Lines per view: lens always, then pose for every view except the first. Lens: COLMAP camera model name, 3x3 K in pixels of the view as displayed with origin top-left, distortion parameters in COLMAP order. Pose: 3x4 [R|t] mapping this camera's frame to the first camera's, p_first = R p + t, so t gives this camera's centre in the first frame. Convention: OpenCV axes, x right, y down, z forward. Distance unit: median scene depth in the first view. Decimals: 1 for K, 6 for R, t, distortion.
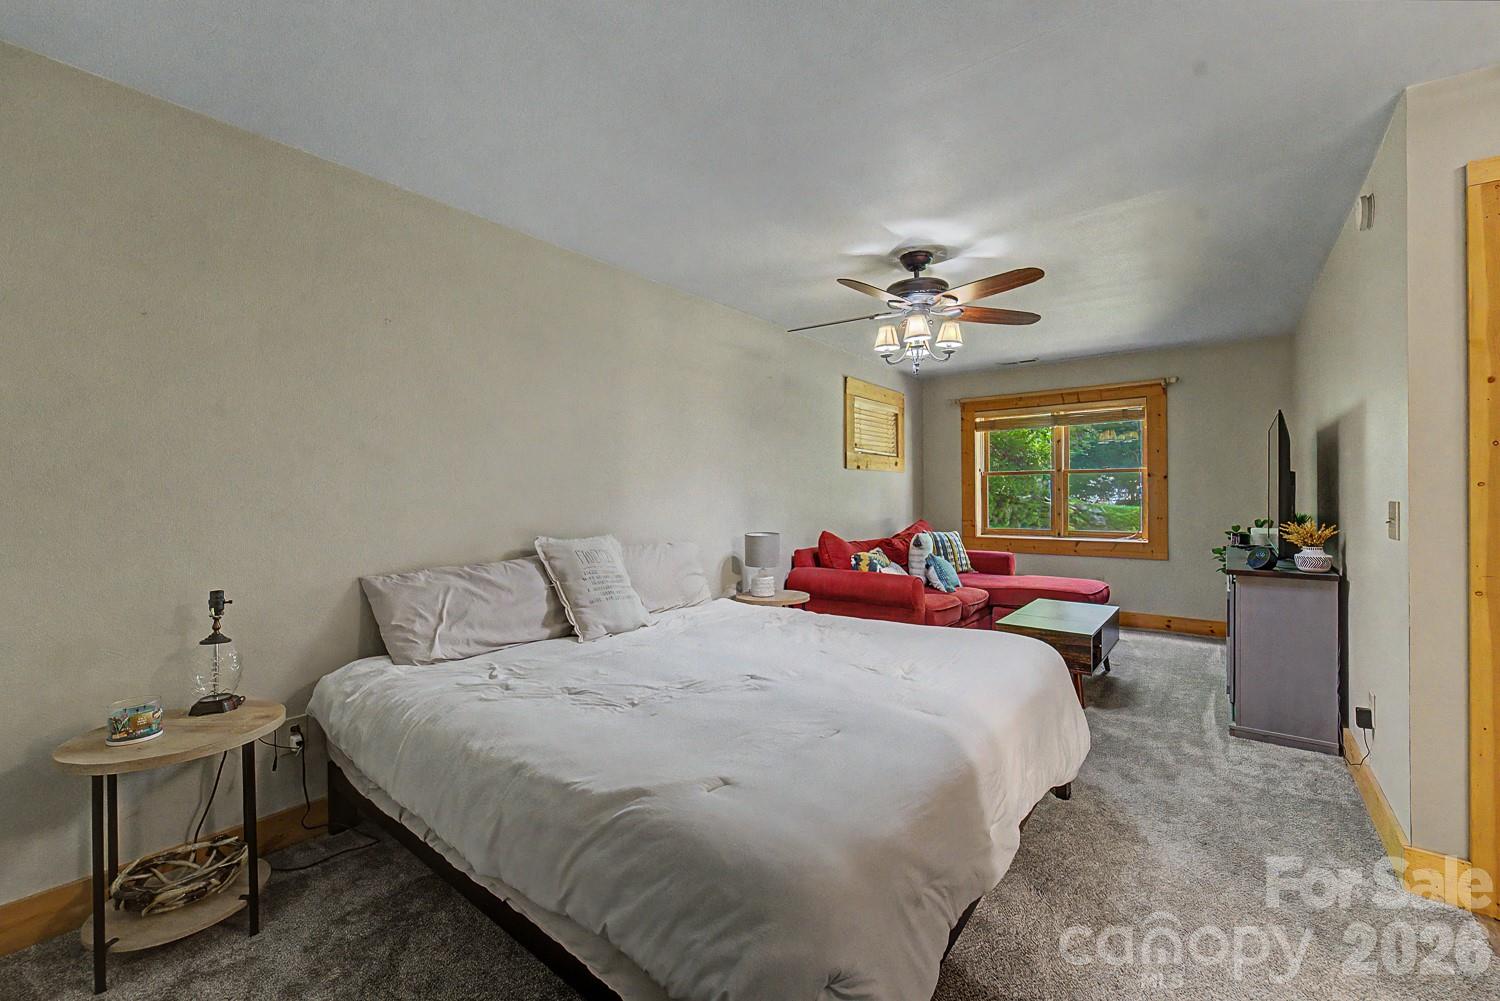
lens RADIAL K [[615.5, 0, 747.3], [0, 615.5, 493.9], [0, 0, 1]] dist [0.001051, -0.001375]
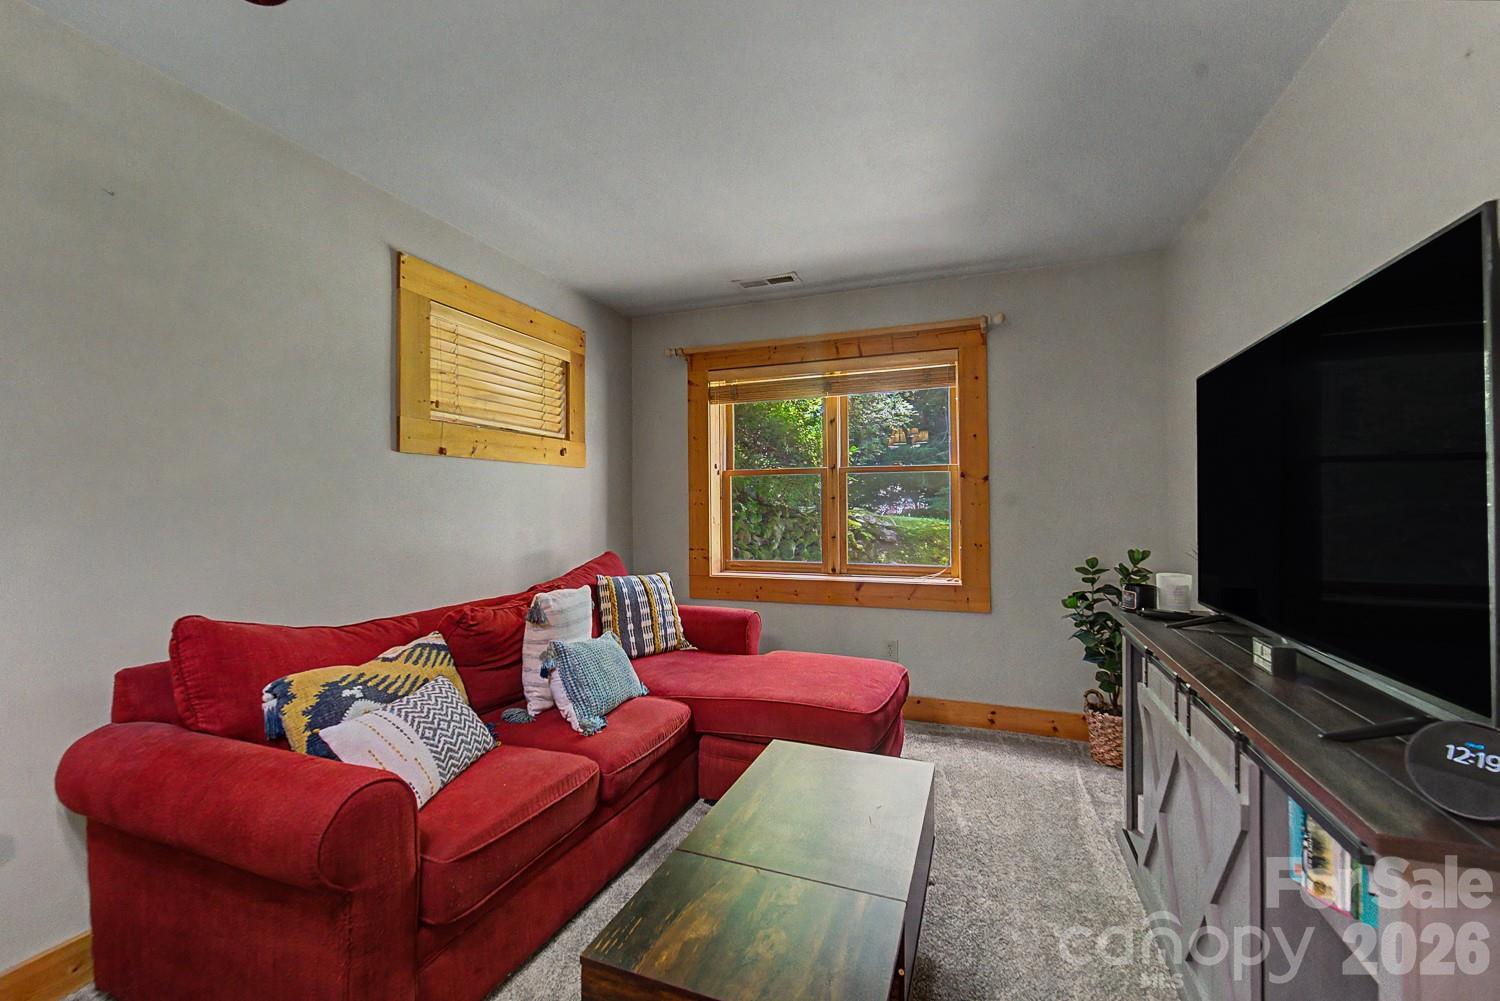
lens RADIAL K [[615.5, 0, 749.4], [0, 615.5, 501.1], [0, 0, 1]] dist [0.001051, -0.001375]
pose [[0.956021, -0.000643, 0.293297, 0.251672], [0.001825, 0.999991, -0.003759, -0.002251], [-0.293292, 0.004129, 0.956014, 0.444994]]
